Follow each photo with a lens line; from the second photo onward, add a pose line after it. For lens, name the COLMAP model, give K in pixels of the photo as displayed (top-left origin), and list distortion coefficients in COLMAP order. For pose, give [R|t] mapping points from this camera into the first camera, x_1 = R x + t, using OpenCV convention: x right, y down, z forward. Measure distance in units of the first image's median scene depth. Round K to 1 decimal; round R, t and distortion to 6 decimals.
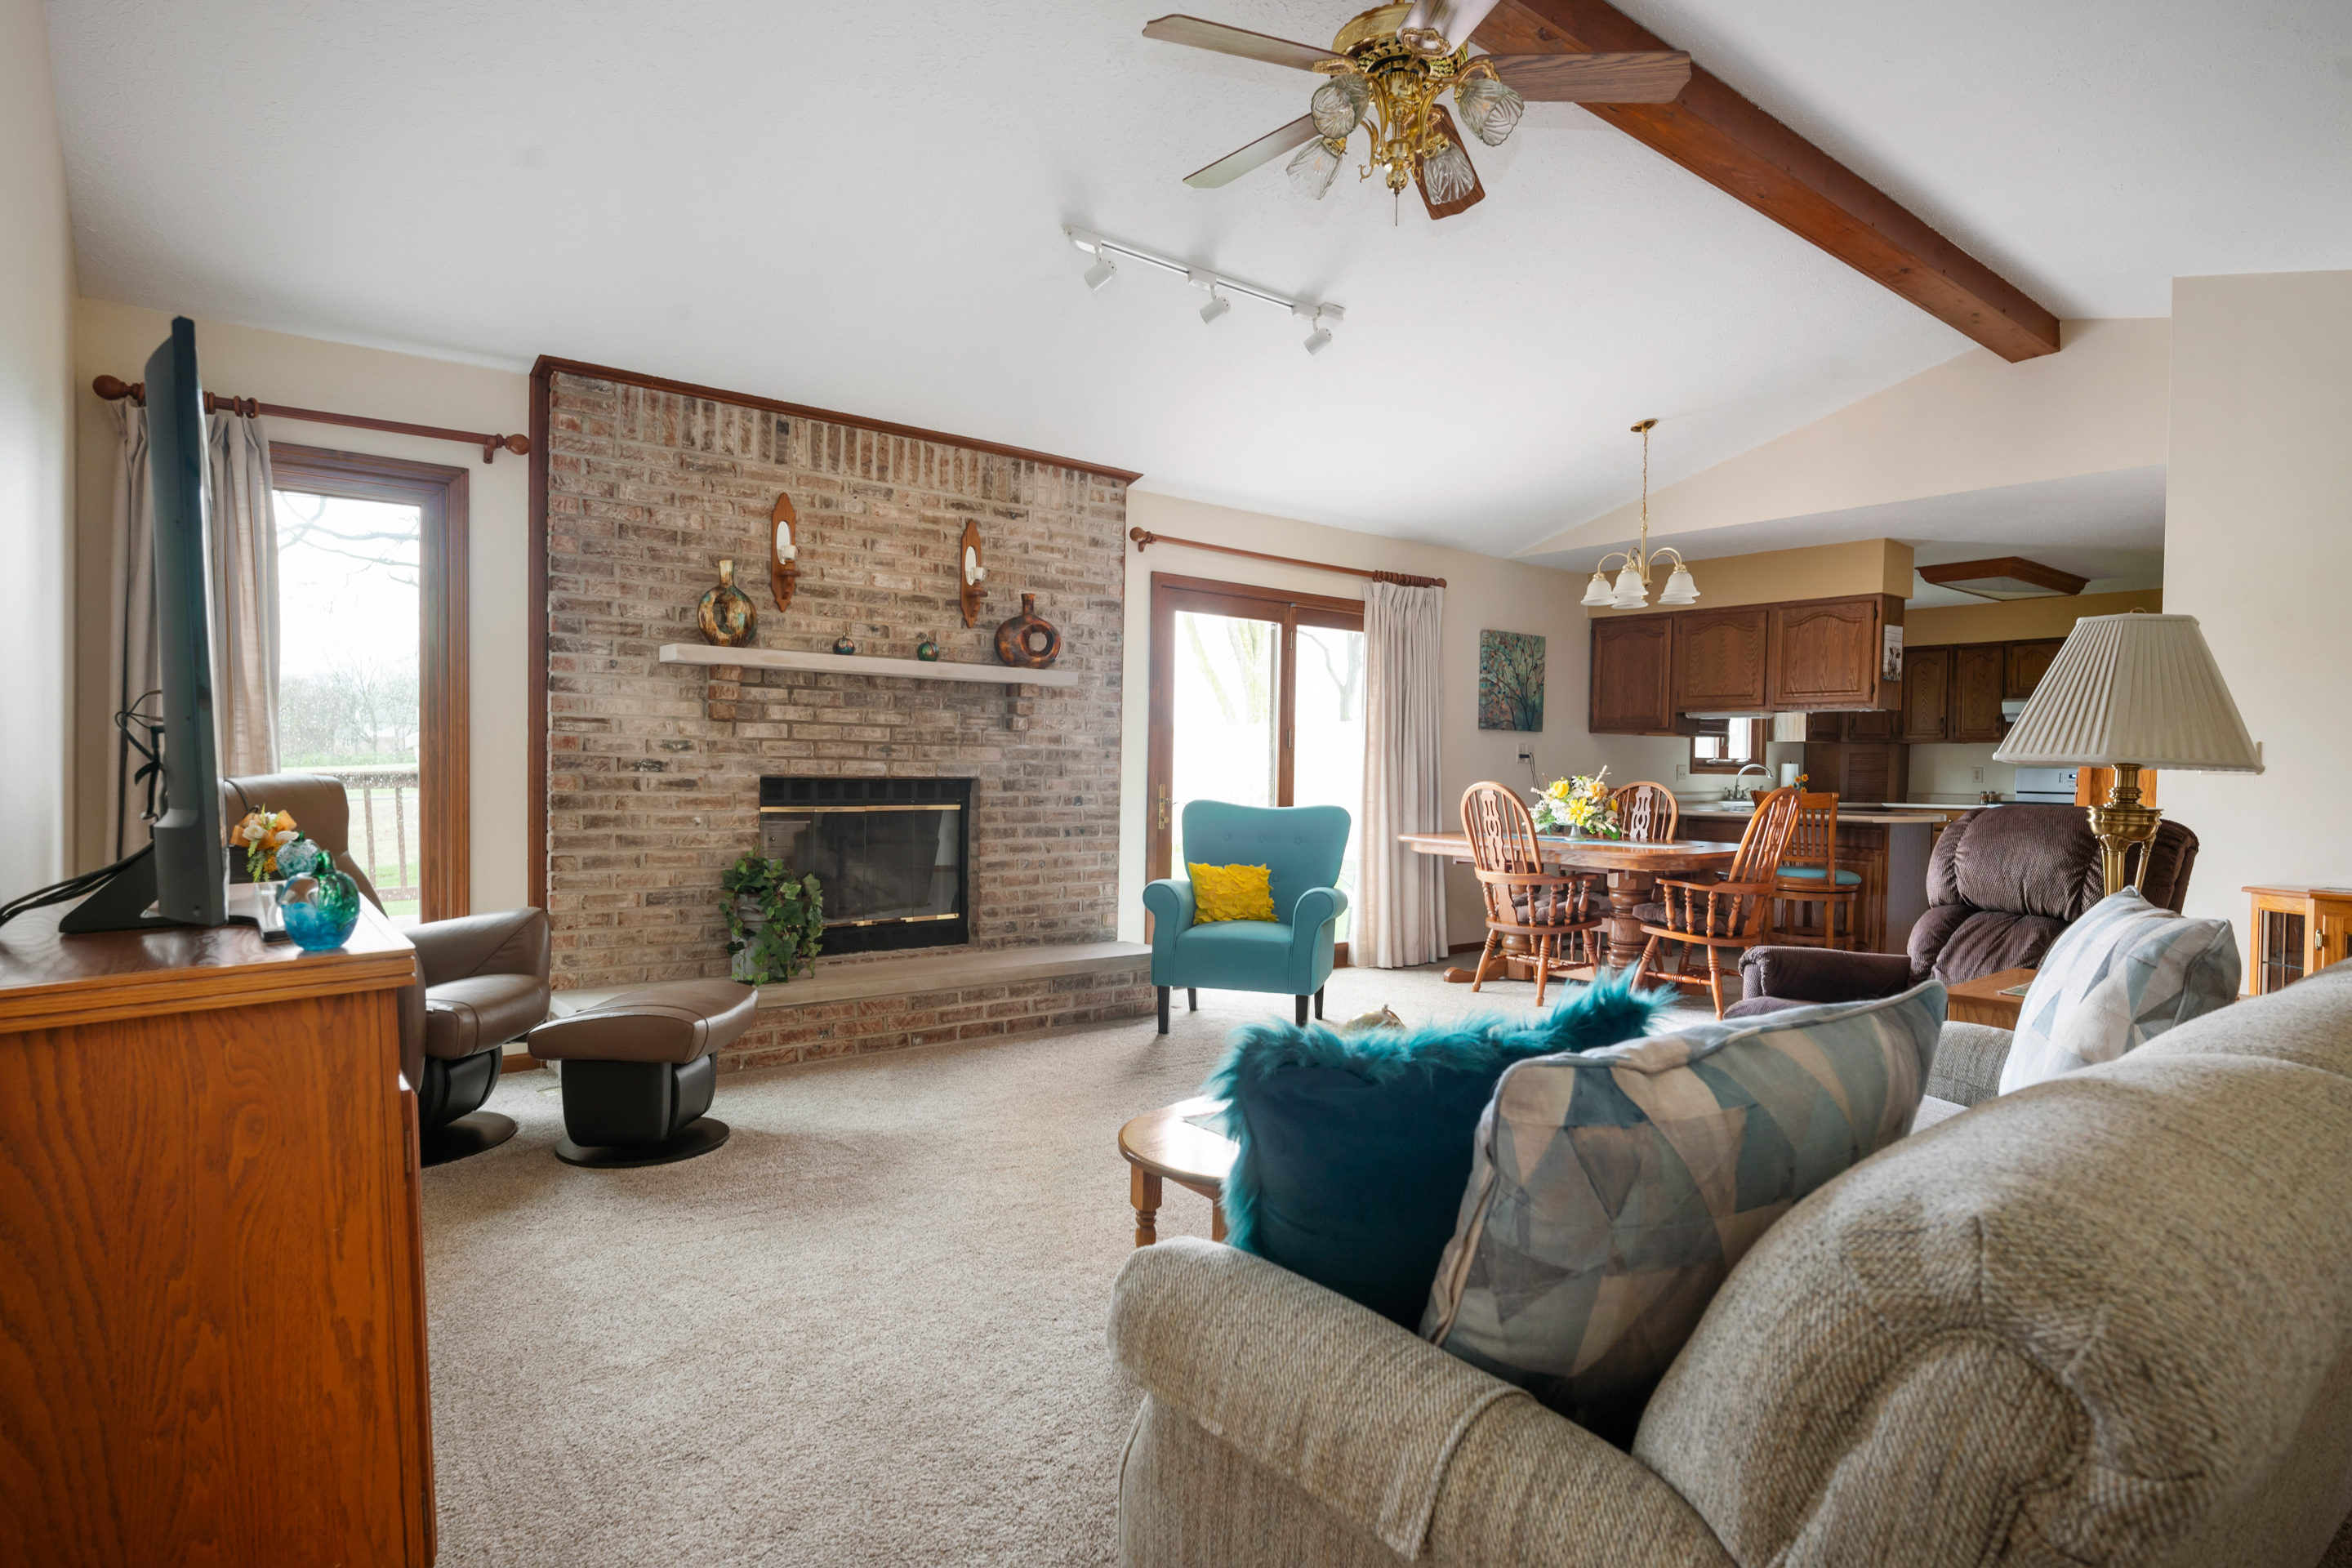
lens RADIAL K [[1264.7, 0, 1171.5], [0, 1264.7, 786.1], [0, 0, 1]] dist [0.003400, -0.000290]
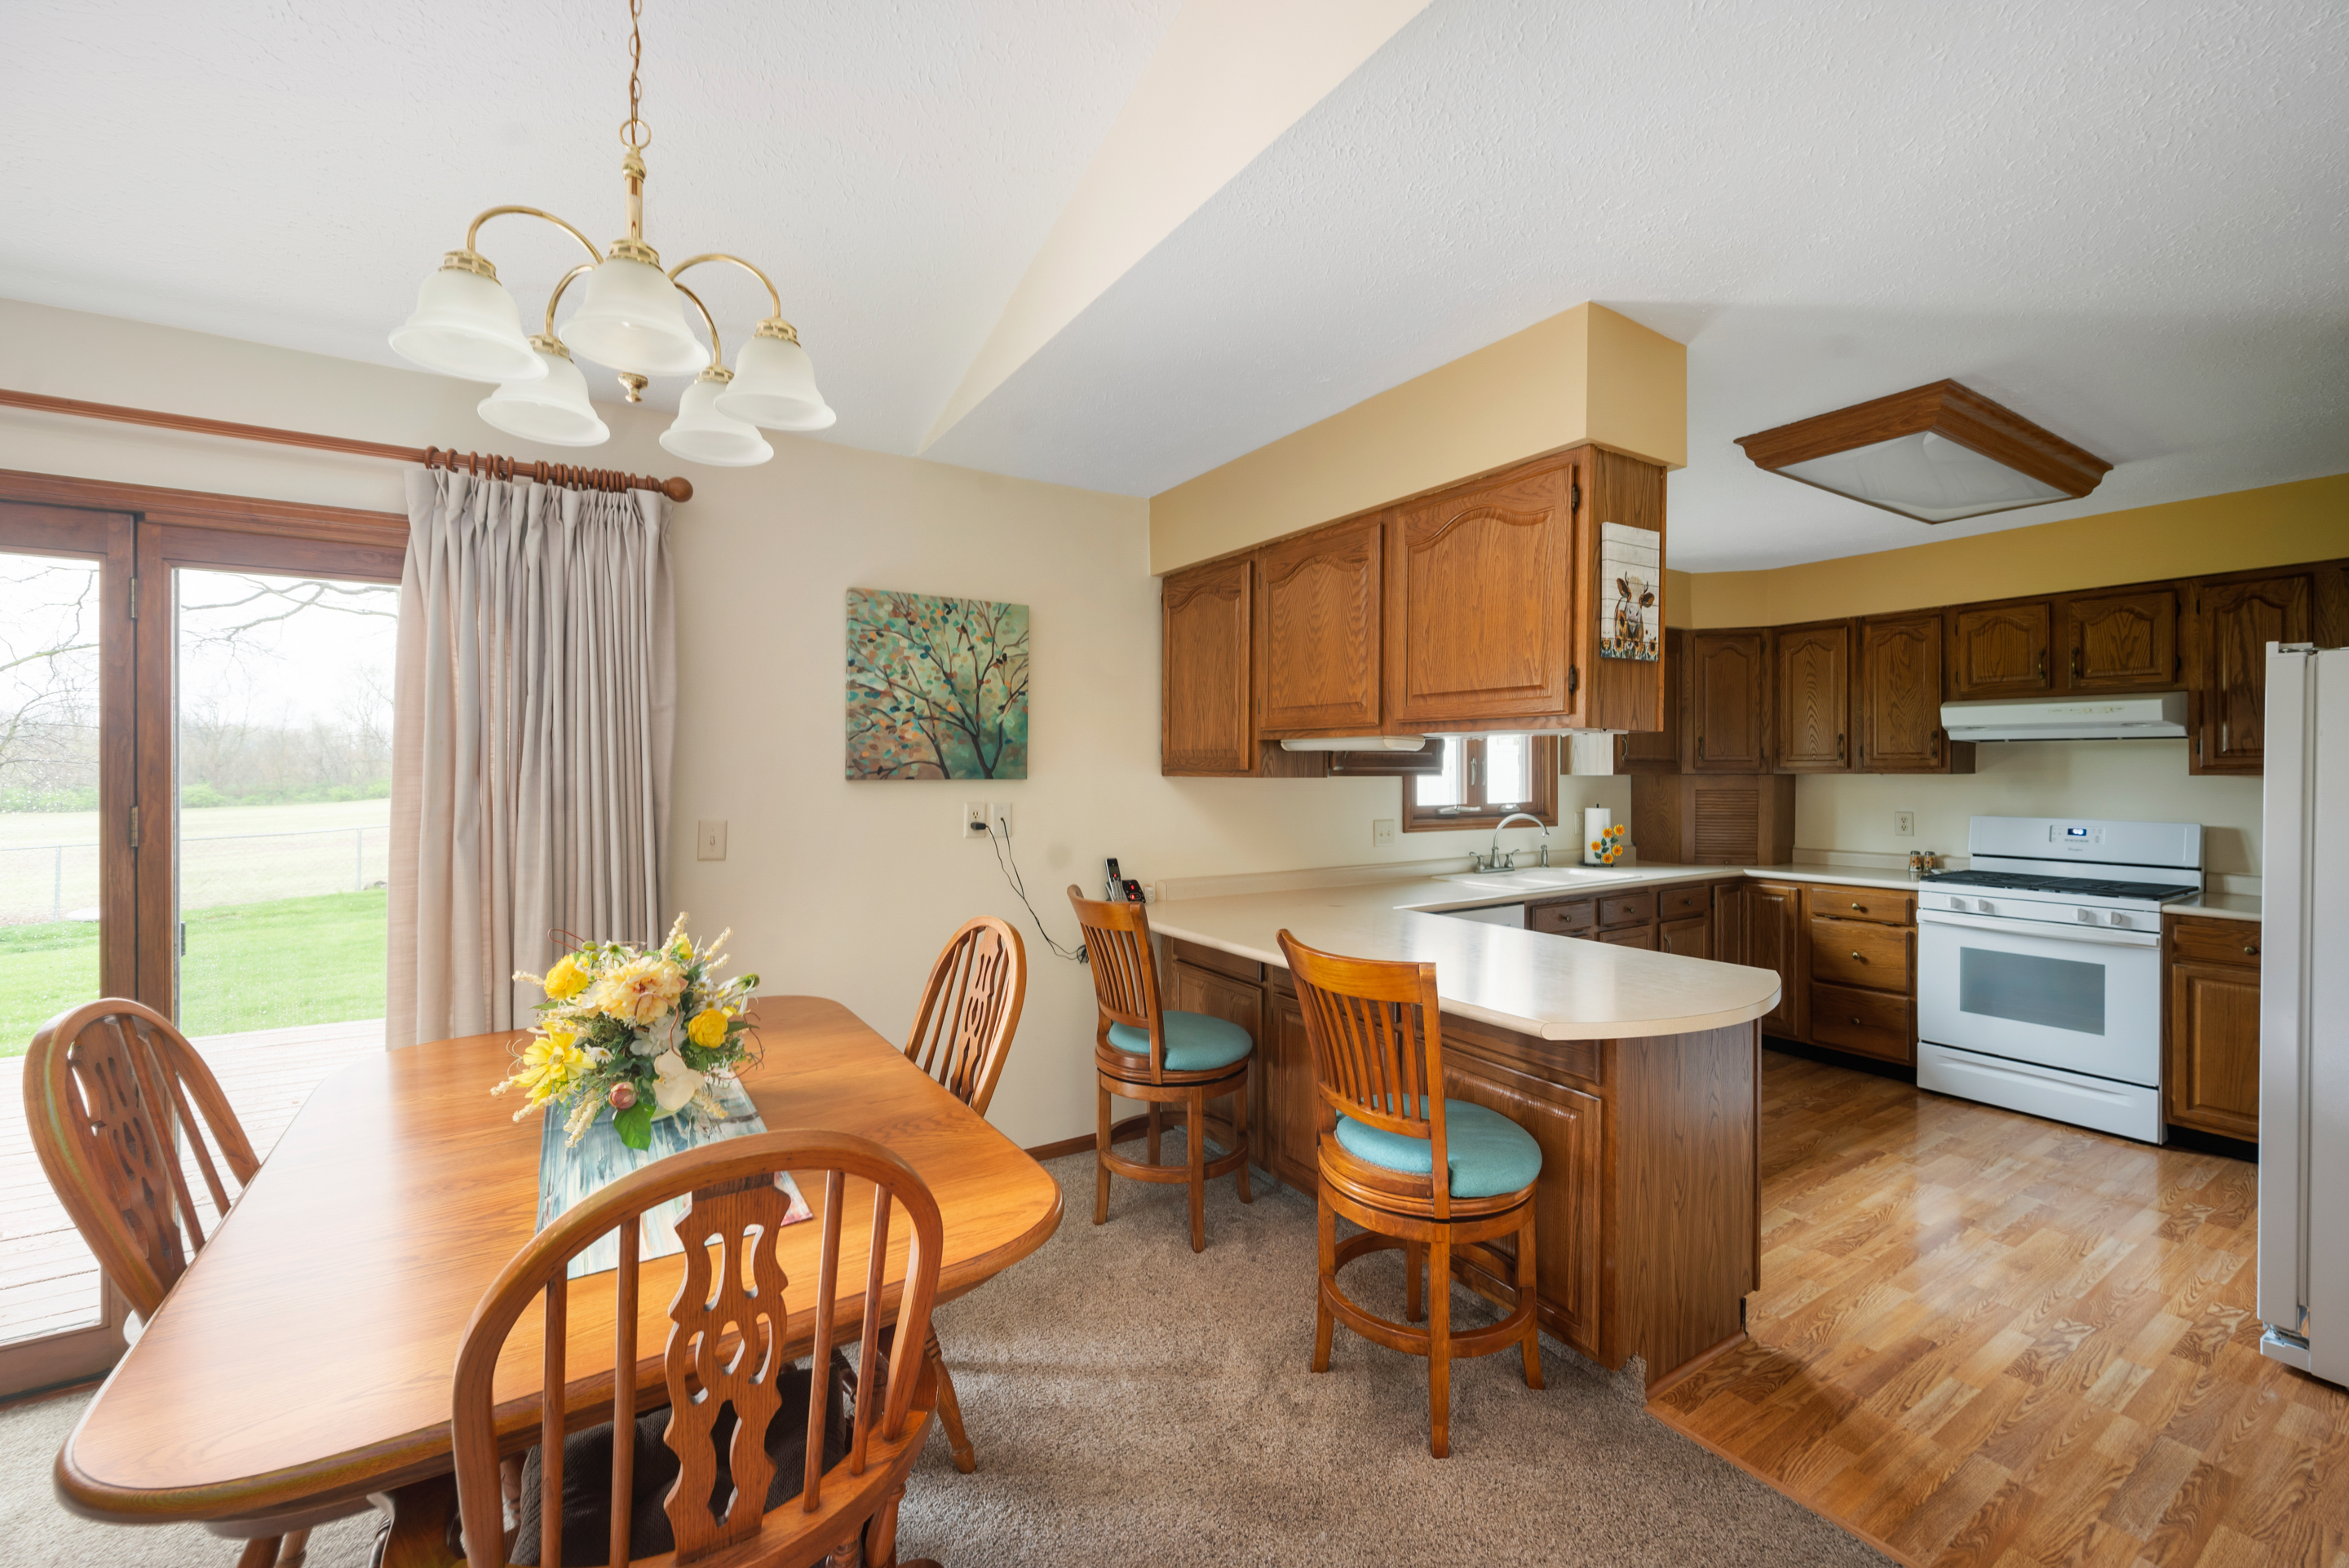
lens RADIAL K [[951.5, 0, 1179.3], [0, 951.5, 768.1], [0, 0, 1]] dist [-0.000552, 0.000044]
pose [[0.993754, -0.014003, -0.110715, 0.401212], [0.011975, 0.999748, -0.018967, -0.038671], [0.110952, 0.017523, 0.993671, 0.593738]]
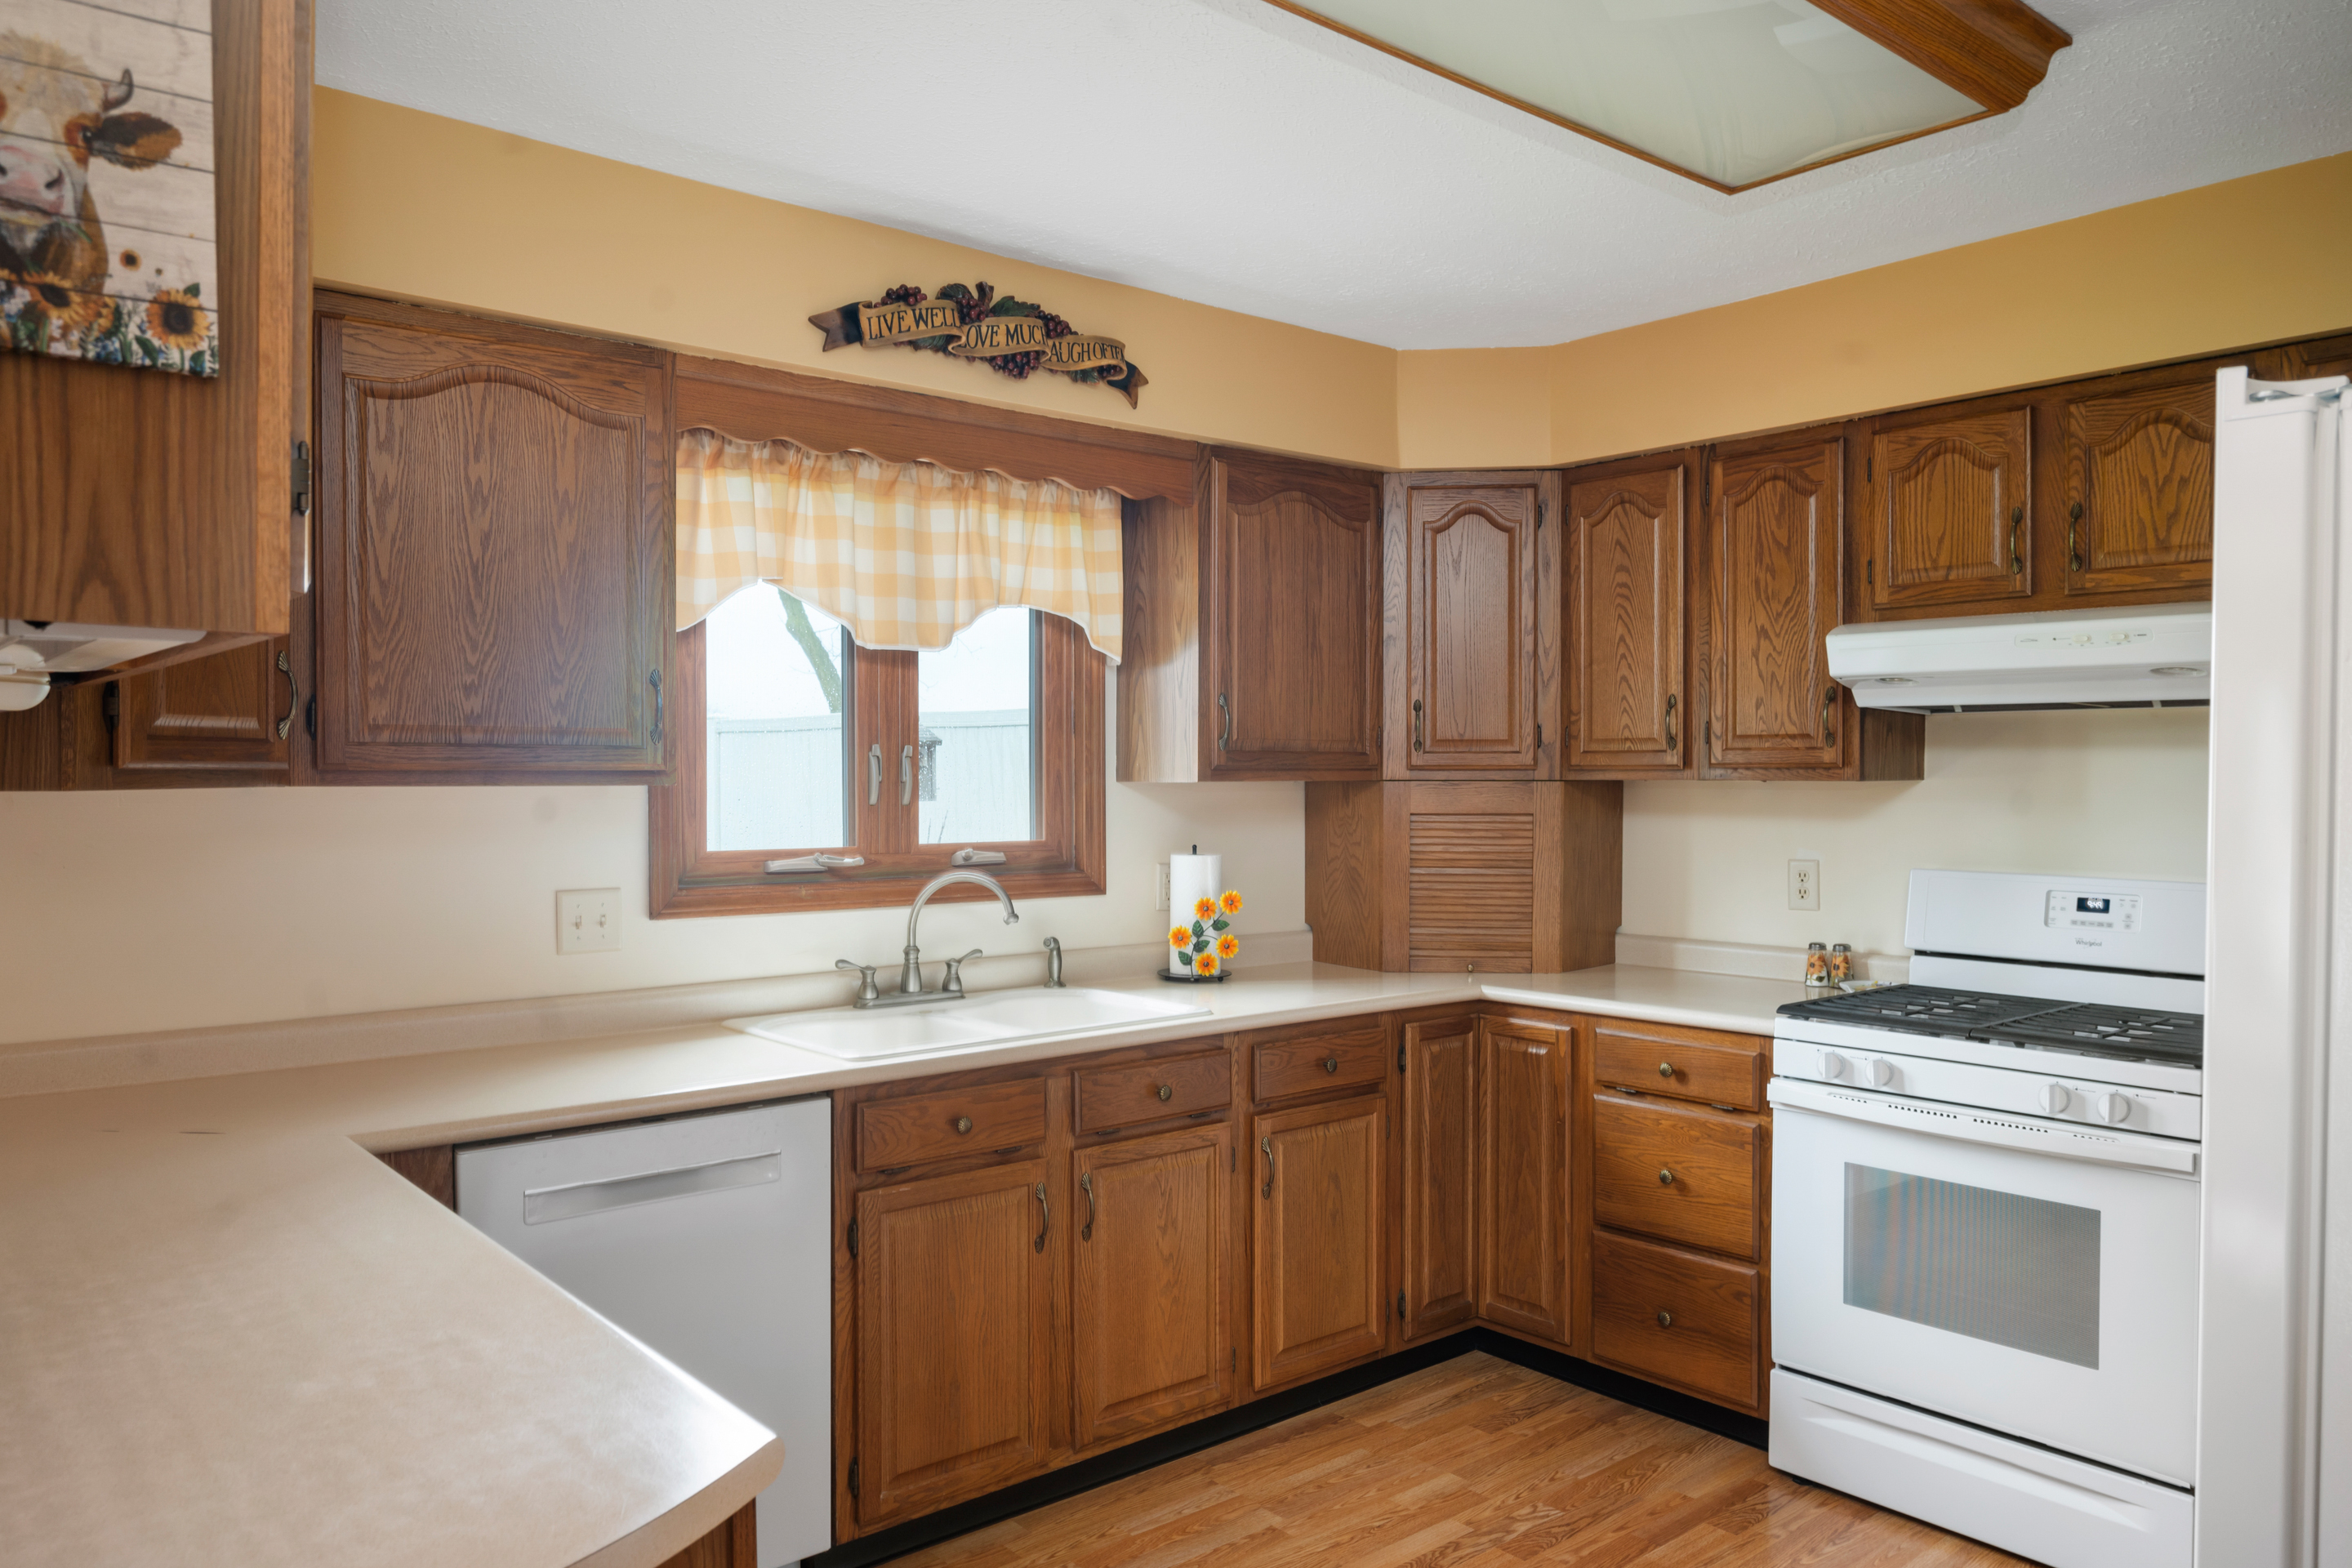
lens RADIAL K [[1634.0, 0, 1178.4], [0, 1634.0, 792.4], [0, 0, 1]] dist [0.004984, 0.002410]
pose [[0.999575, -0.011939, 0.026579, 0.579541], [0.011983, 0.999927, -0.001495, -0.038715], [-0.026559, 0.001813, 0.999646, 0.747733]]
